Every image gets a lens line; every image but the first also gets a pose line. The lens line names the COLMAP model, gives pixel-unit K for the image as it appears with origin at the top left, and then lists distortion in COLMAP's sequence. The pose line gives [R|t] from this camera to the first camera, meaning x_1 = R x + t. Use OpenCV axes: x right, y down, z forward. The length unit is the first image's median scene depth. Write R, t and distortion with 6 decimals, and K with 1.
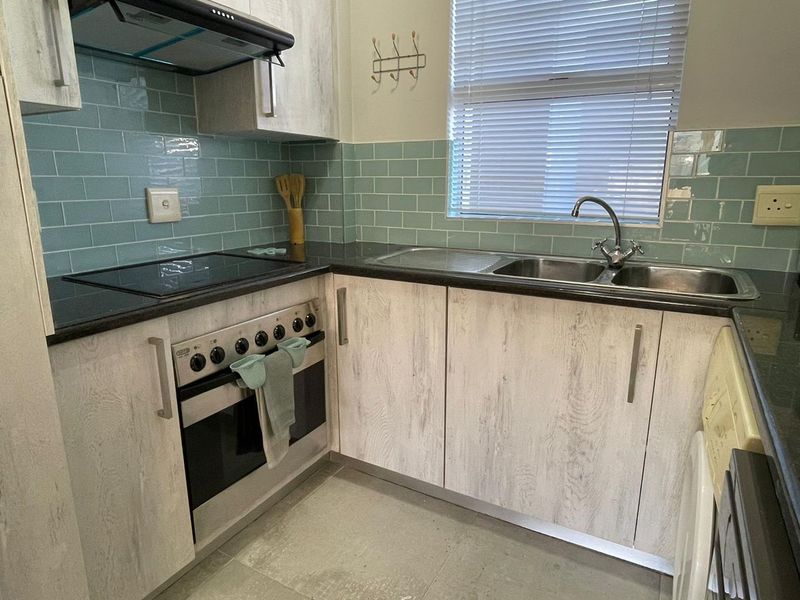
lens RADIAL K [[493.5, 0, 402.5], [0, 493.5, 288.6], [0, 0, 1]] dist [0.008180, -0.006706]
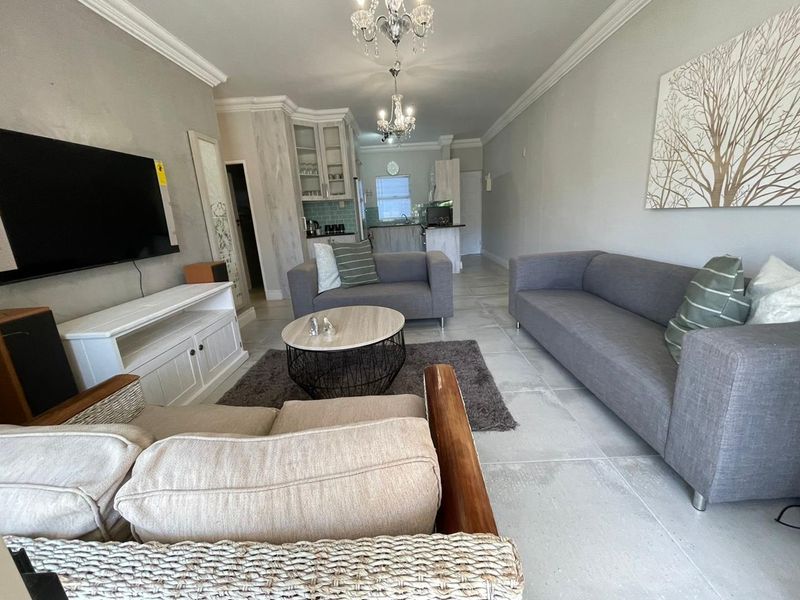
lens RADIAL K [[335.9, 0, 404.2], [0, 335.9, 300.9], [0, 0, 1]] dist [0.001029, -0.000031]
pose [[0.872356, -0.179148, 0.454864, -2.079947], [0.167094, 0.983665, 0.066956, 0.743413], [-0.459429, 0.017596, 0.888040, -3.369776]]
